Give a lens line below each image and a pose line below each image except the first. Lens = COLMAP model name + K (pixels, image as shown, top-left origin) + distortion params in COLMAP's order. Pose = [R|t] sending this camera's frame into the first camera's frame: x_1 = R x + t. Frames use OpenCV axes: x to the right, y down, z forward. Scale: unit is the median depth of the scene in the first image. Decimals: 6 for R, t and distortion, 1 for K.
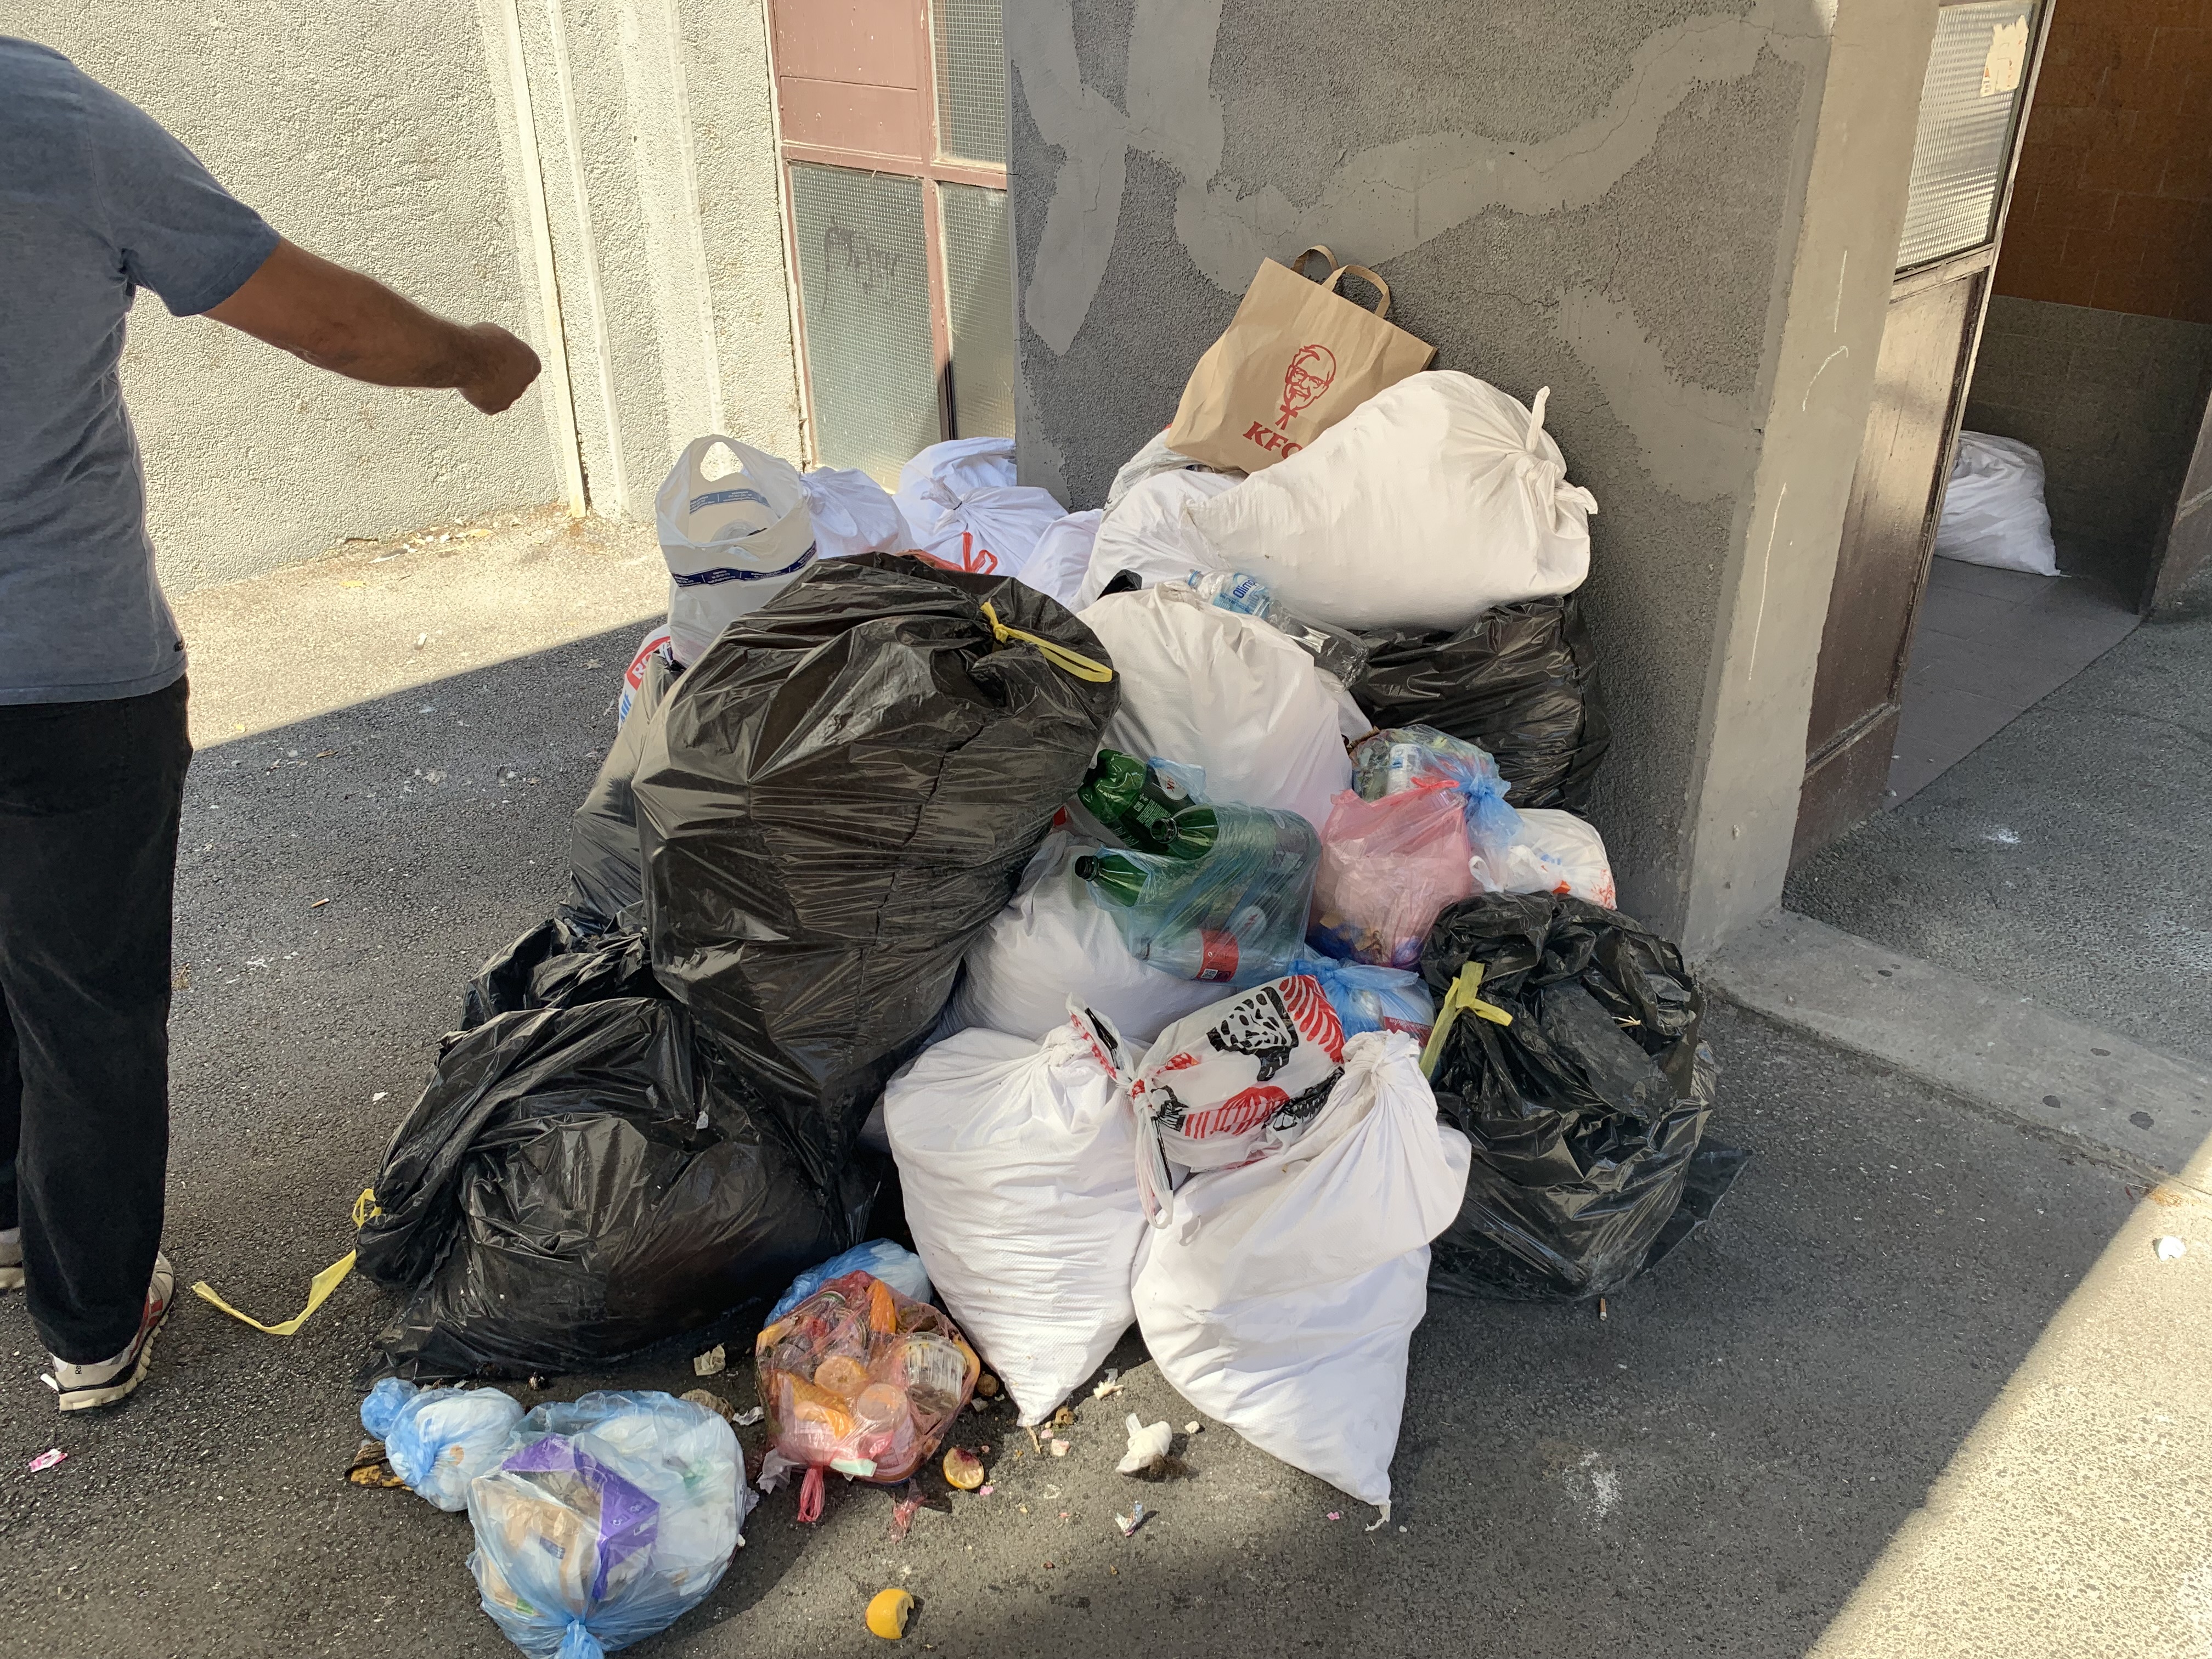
lens RADIAL K [[1702.3, 0, 1109.4], [0, 1702.3, 819.4], [0, 0, 1]] dist [0.008071, -0.005336]
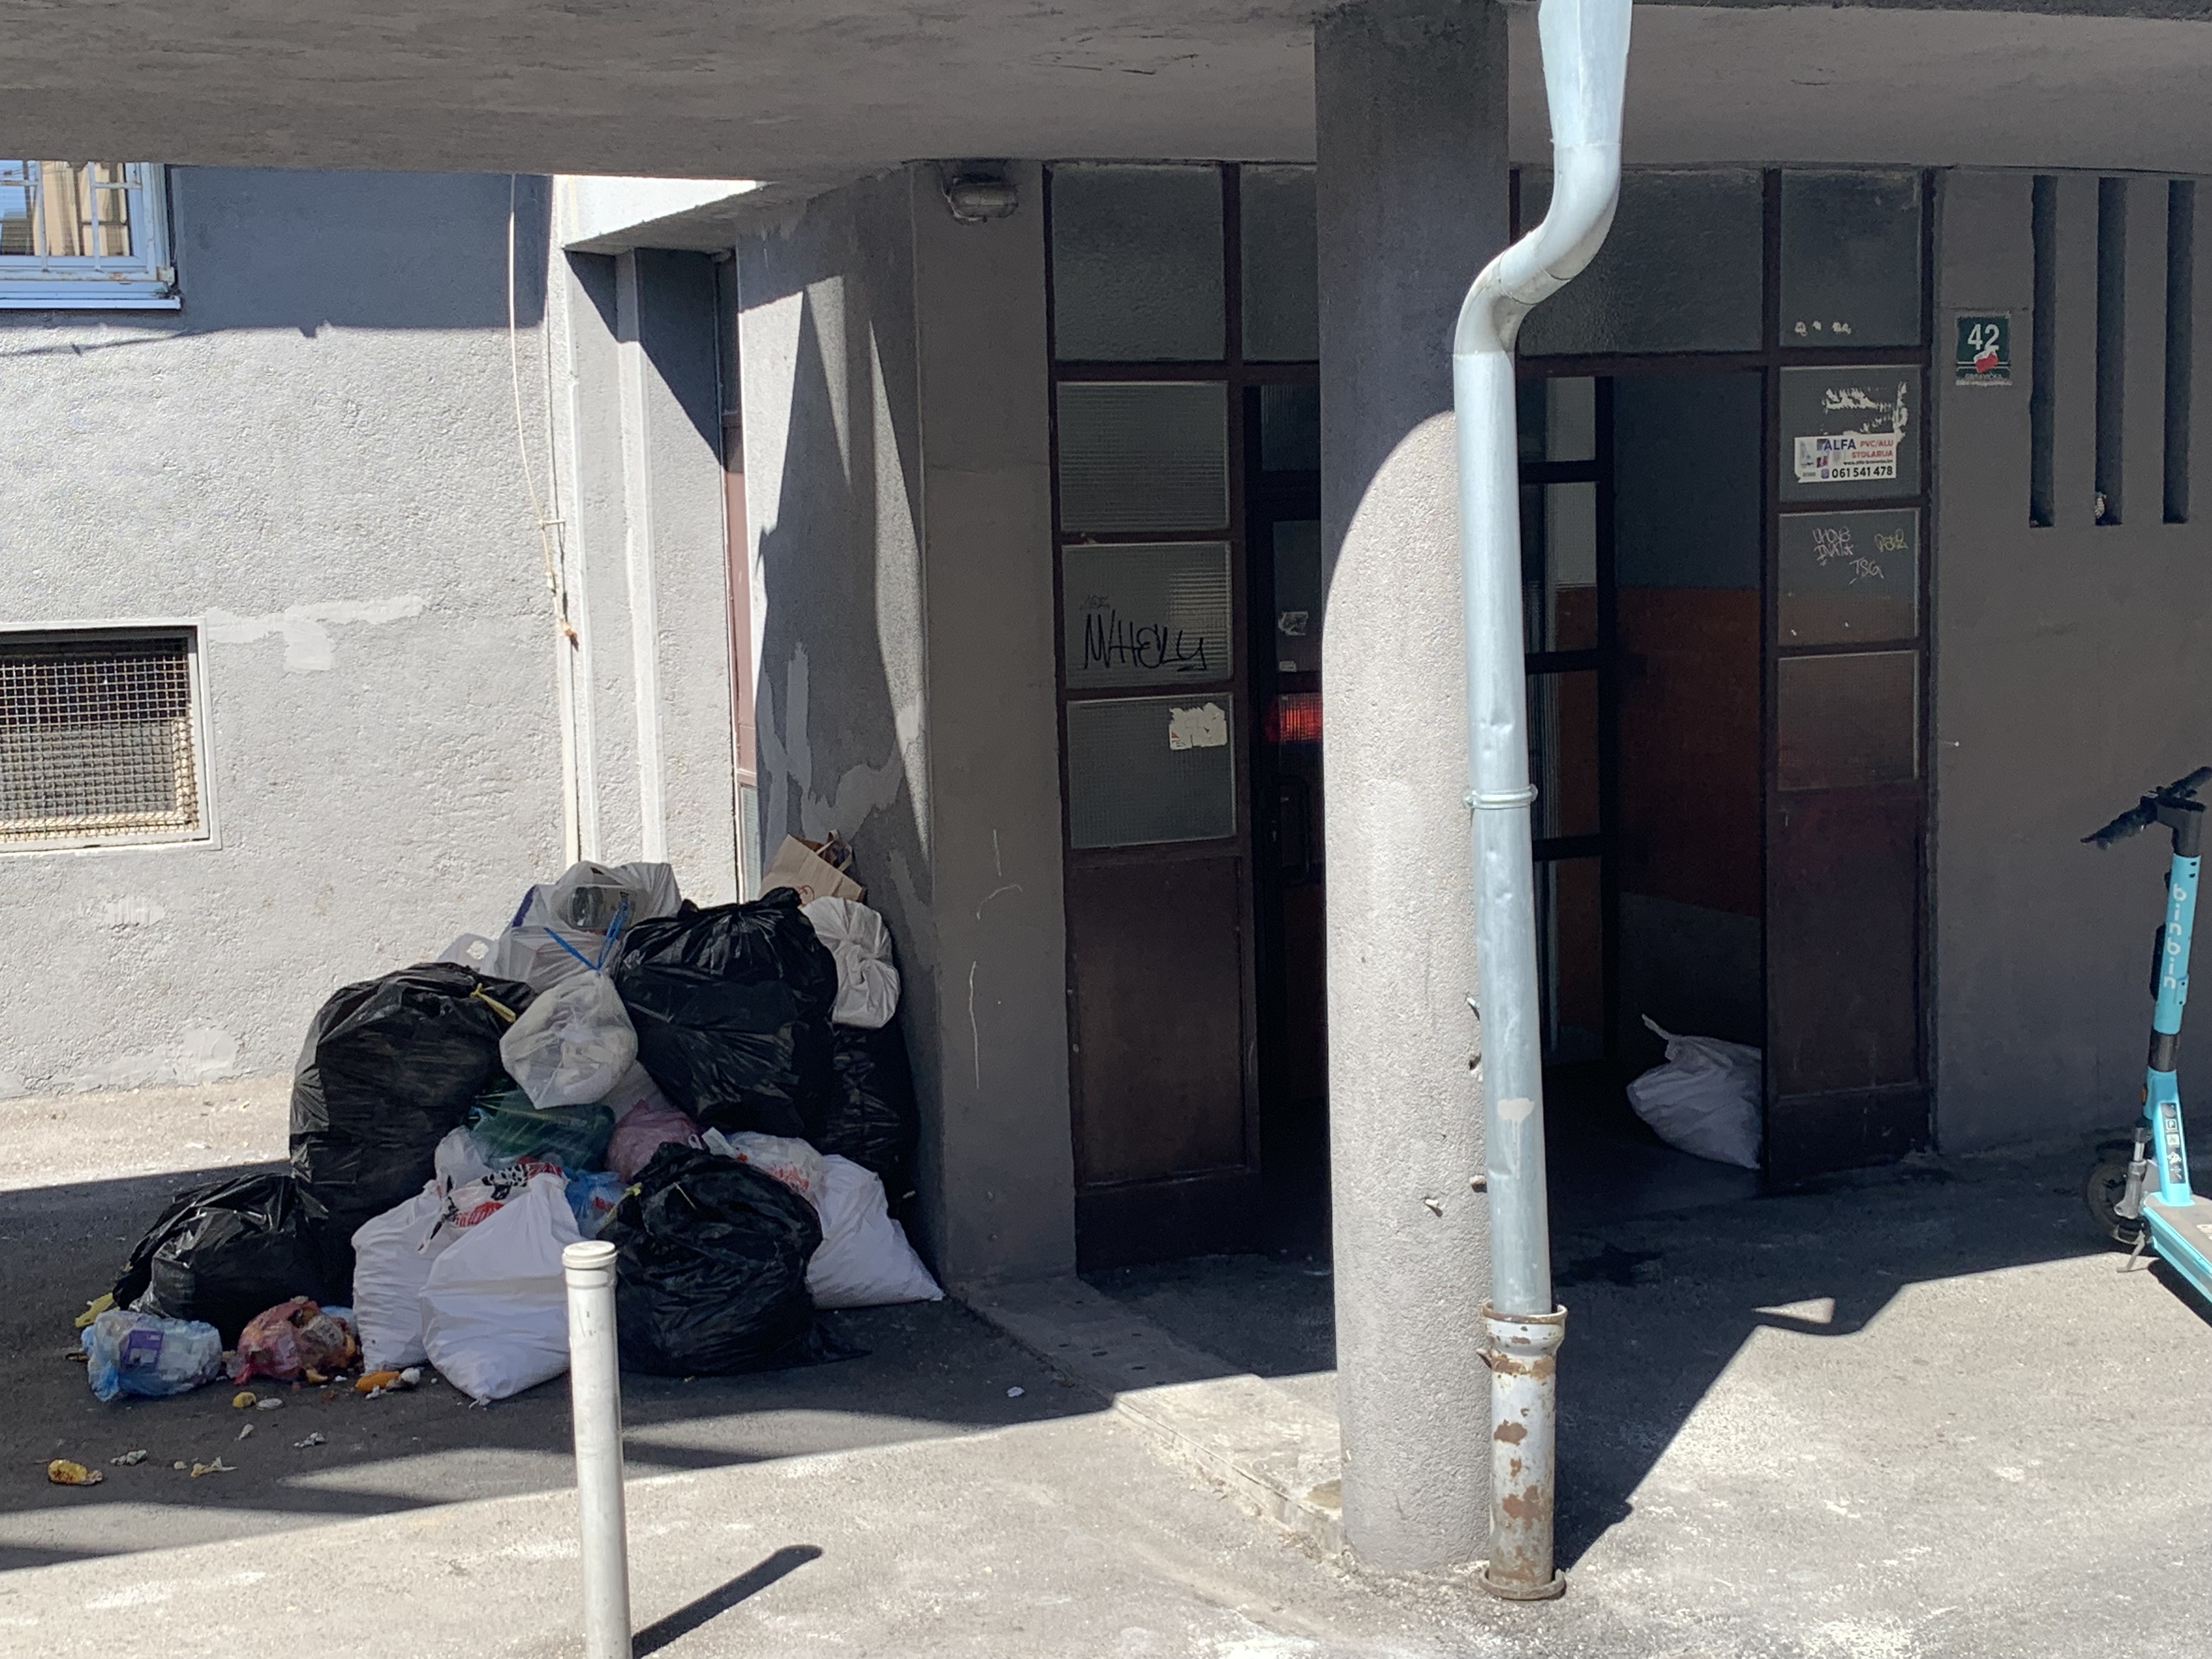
lens RADIAL K [[2865.2, 0, 1060.0], [0, 2865.2, 831.7], [0, 0, 1]] dist [0.234128, -0.864775]
pose [[0.930313, 0.023120, -0.366036, 1.739563], [-0.152600, 0.931924, -0.328984, 0.689532], [0.333512, 0.361915, 0.870510, -1.690971]]
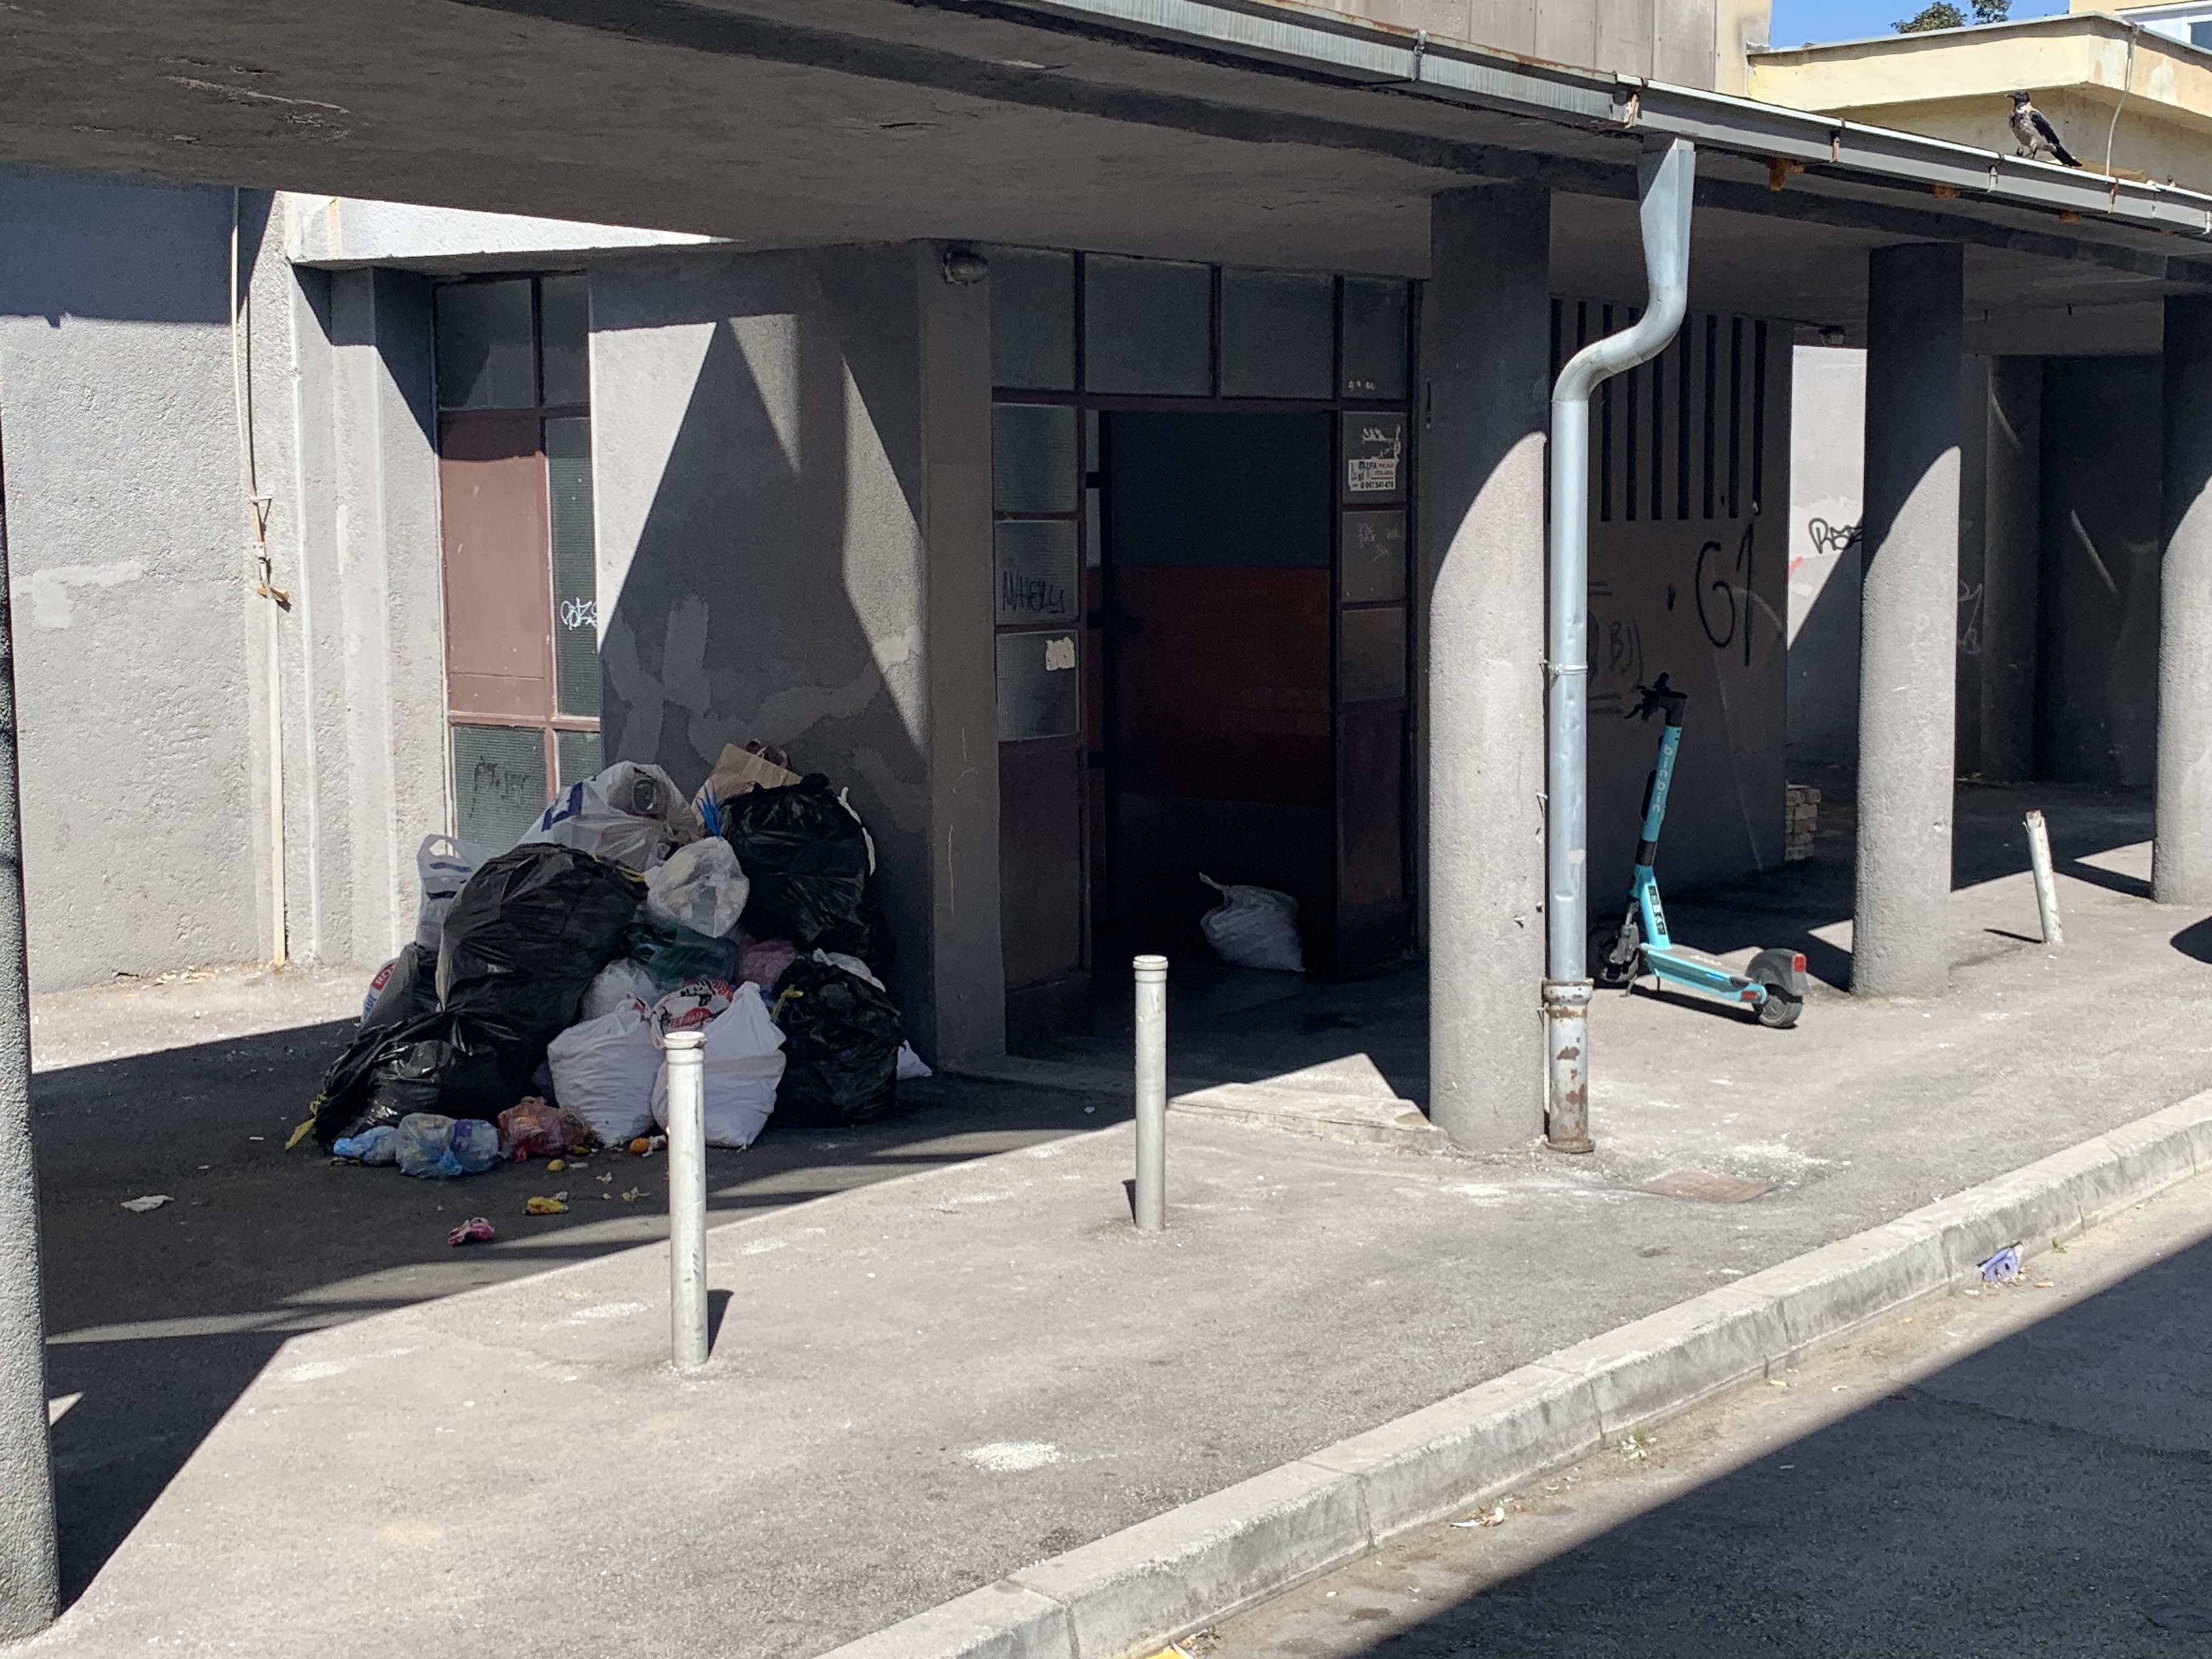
lens RADIAL K [[2851.4, 0, 1107.2], [0, 2851.4, 800.5], [0, 0, 1]] dist [0.231293, -0.763511]
pose [[0.992022, -0.012964, 0.125400, 0.146264], [0.058810, 0.927424, -0.369358, 1.381225], [-0.111511, 0.373786, 0.920787, -2.941570]]
